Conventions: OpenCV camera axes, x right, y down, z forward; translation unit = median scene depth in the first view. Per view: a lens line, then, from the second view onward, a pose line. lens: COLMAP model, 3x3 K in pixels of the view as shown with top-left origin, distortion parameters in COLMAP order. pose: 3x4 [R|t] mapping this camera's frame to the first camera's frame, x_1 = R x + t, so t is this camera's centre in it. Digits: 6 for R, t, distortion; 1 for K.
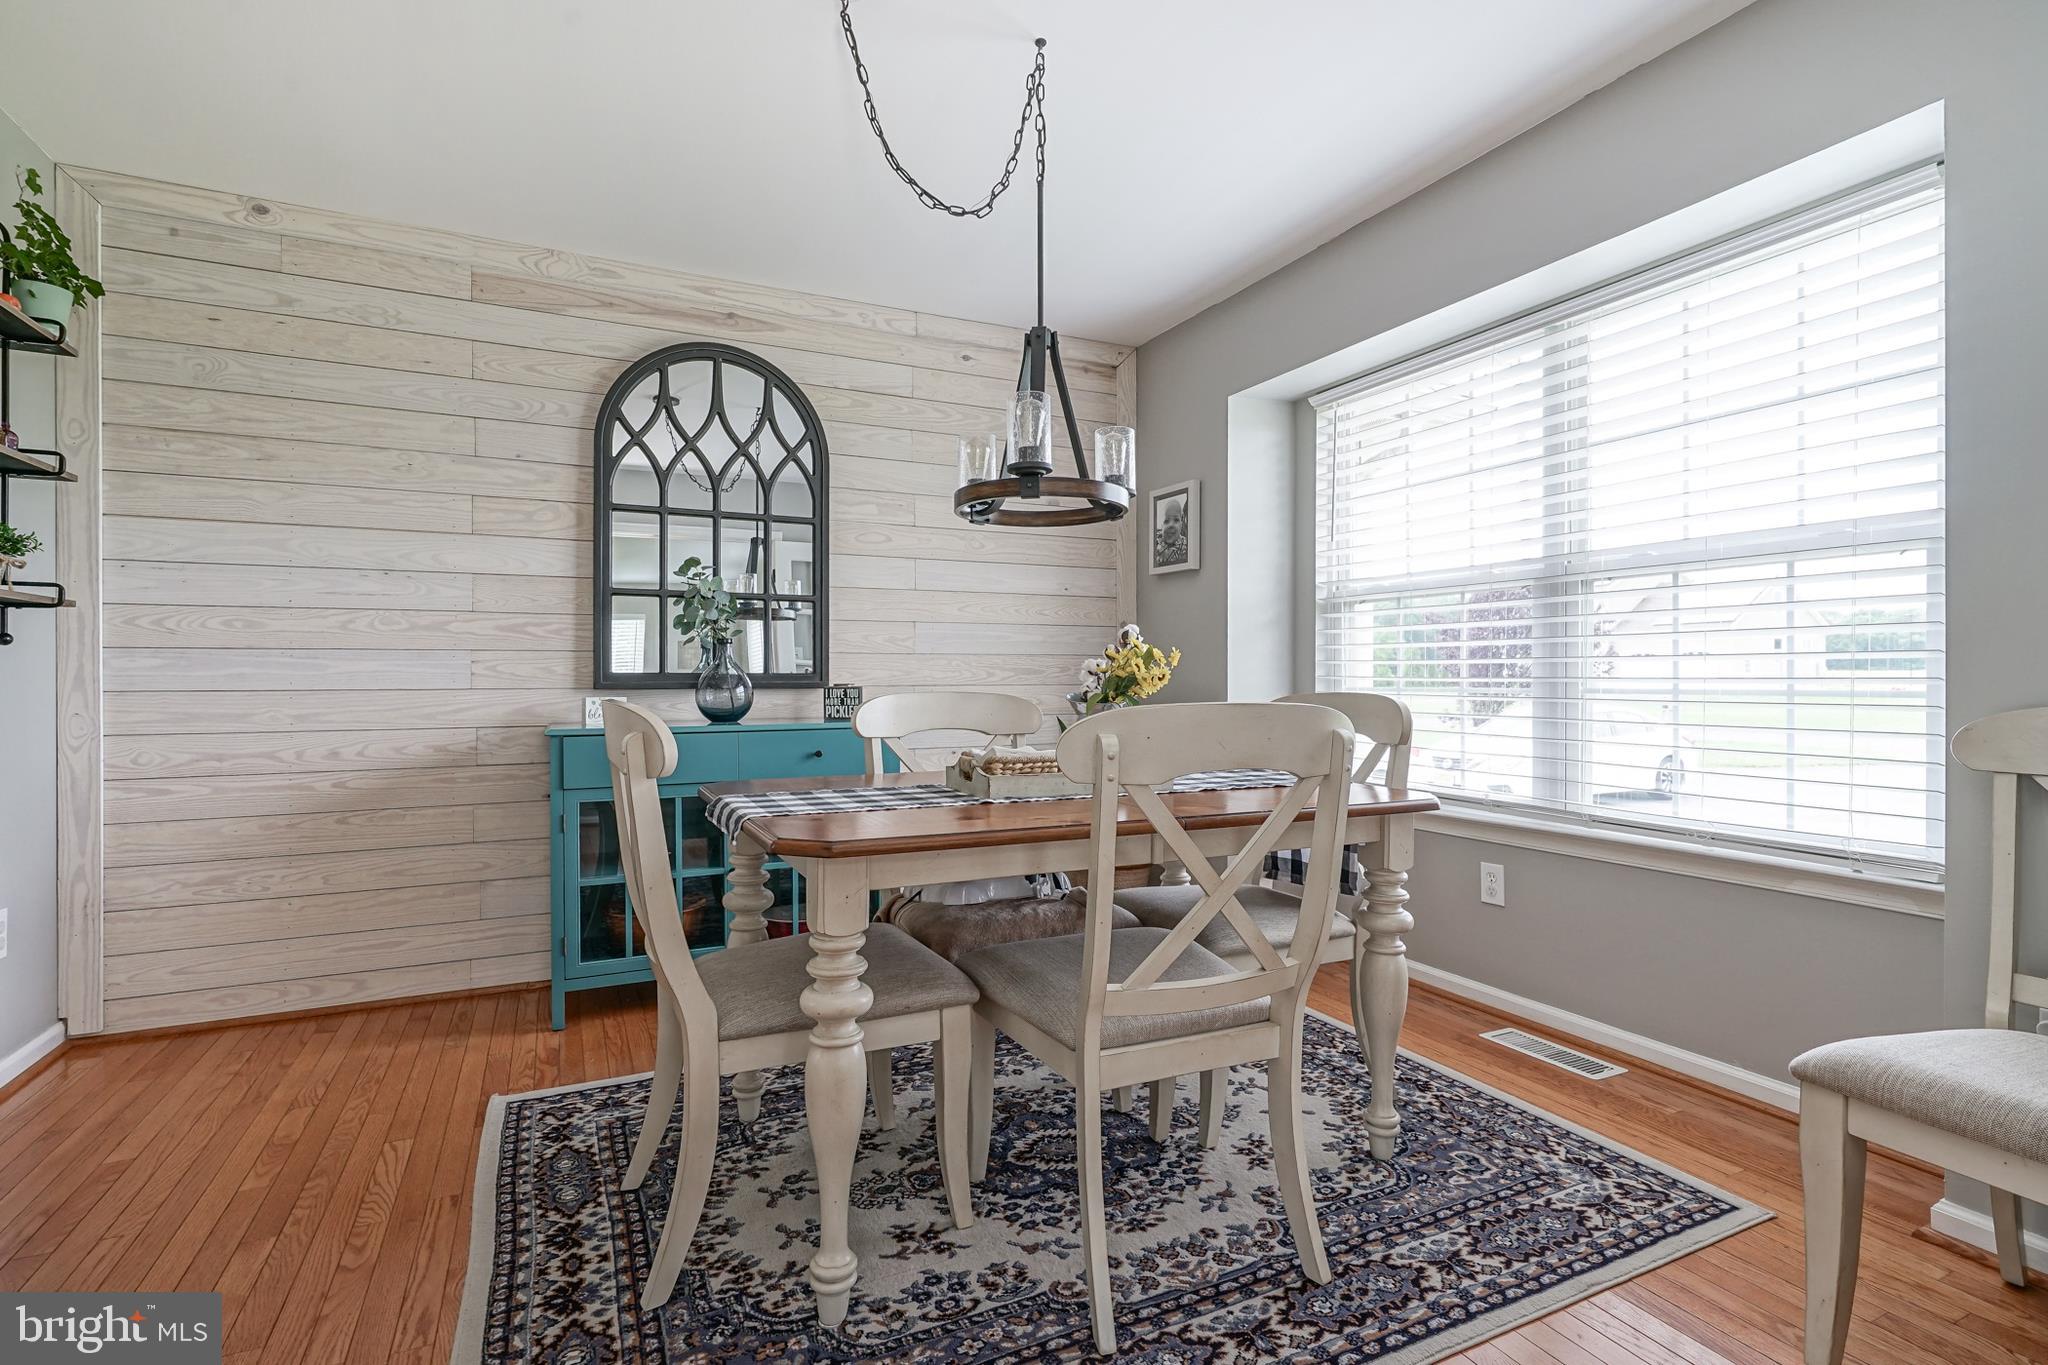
lens RADIAL K [[954.0, 0, 1029.2], [0, 954.0, 680.2], [0, 0, 1]] dist [-0.003530, 0.000750]
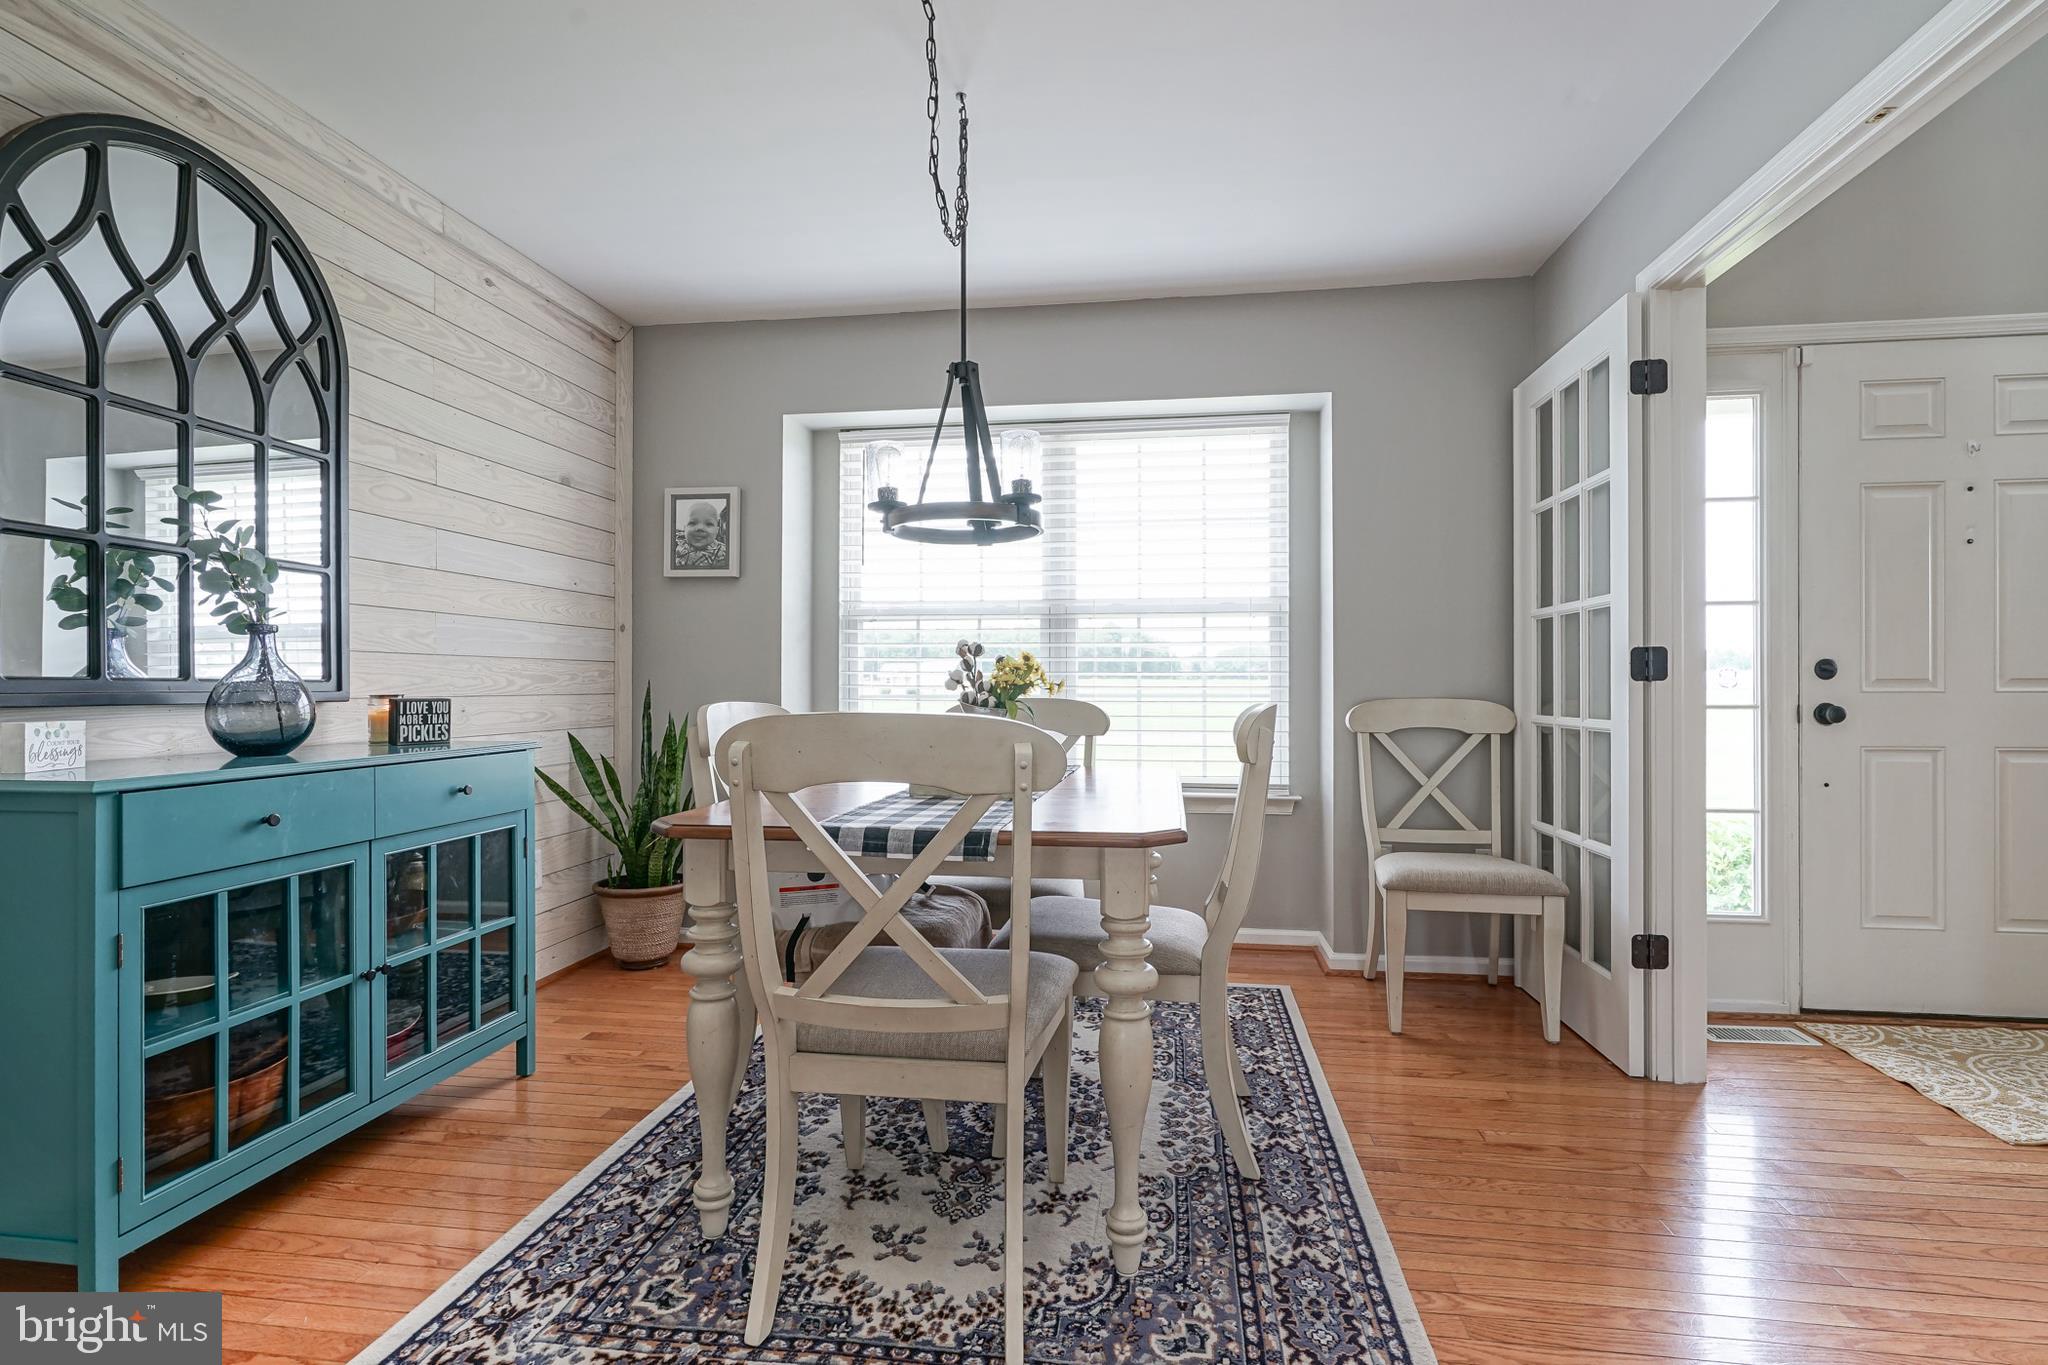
lens RADIAL K [[968.4, 0, 1010.3], [0, 968.4, 684.8], [0, 0, 1]] dist [-0.002482, 0.000411]
pose [[0.563521, 0.002220, 0.826098, -0.599889], [0.001692, 0.999991, -0.003842, -0.000213], [-0.826100, 0.003563, 0.563513, 0.238022]]
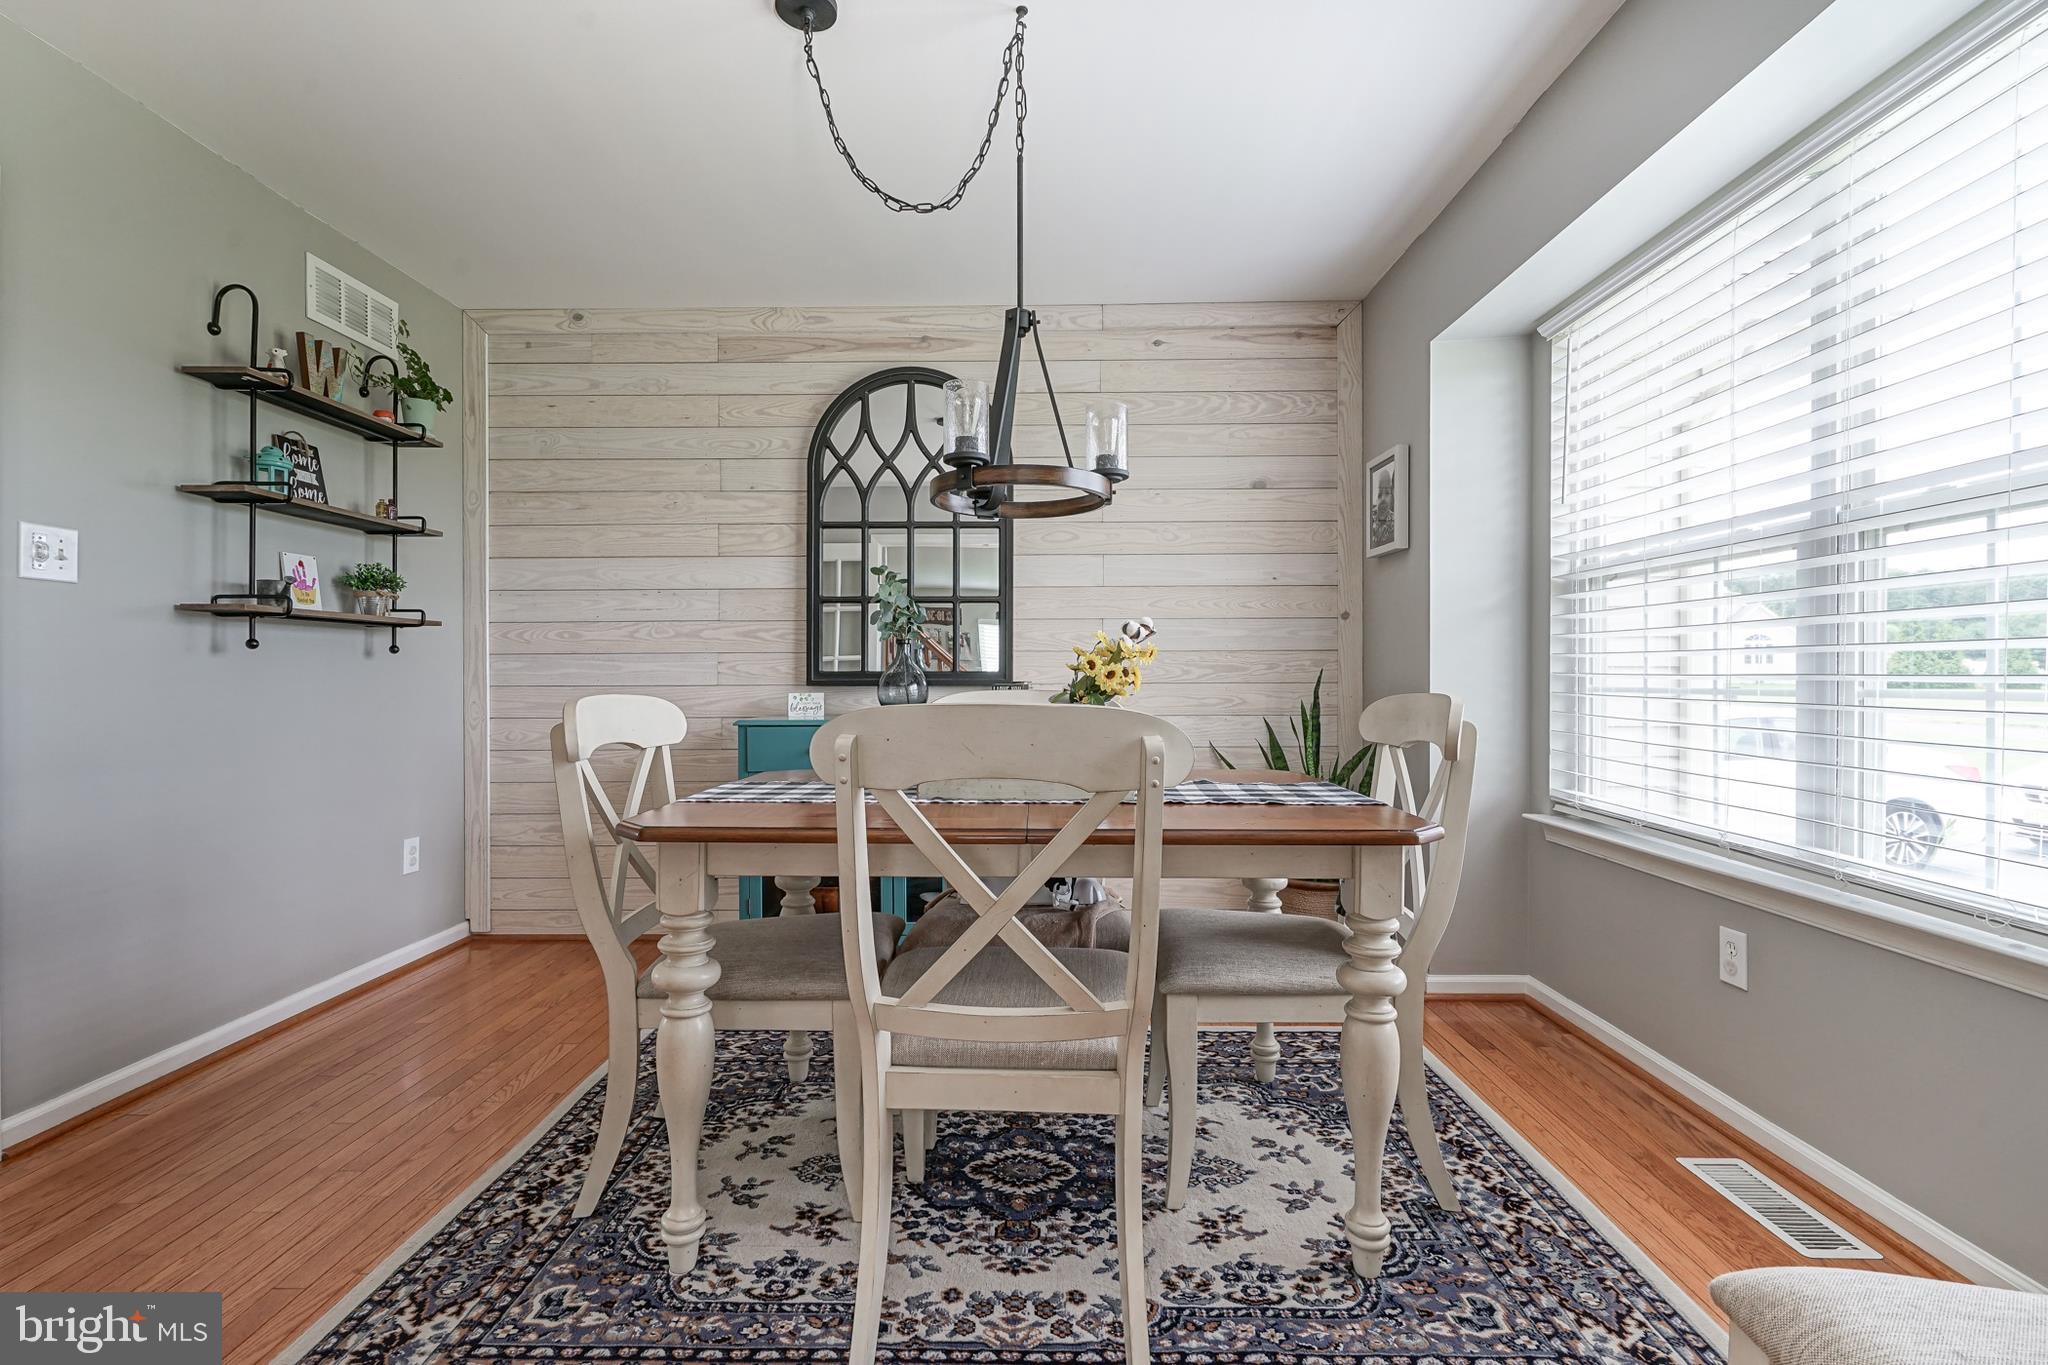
lens RADIAL K [[952.0, 0, 1038.7], [0, 952.0, 679.9], [0, 0, 1]] dist [-0.004779, 0.000885]
pose [[0.894843, 0.001209, -0.446379, 0.316451], [-0.000086, 0.999997, 0.002537, -0.000514], [0.446380, -0.002232, 0.894841, 0.107370]]
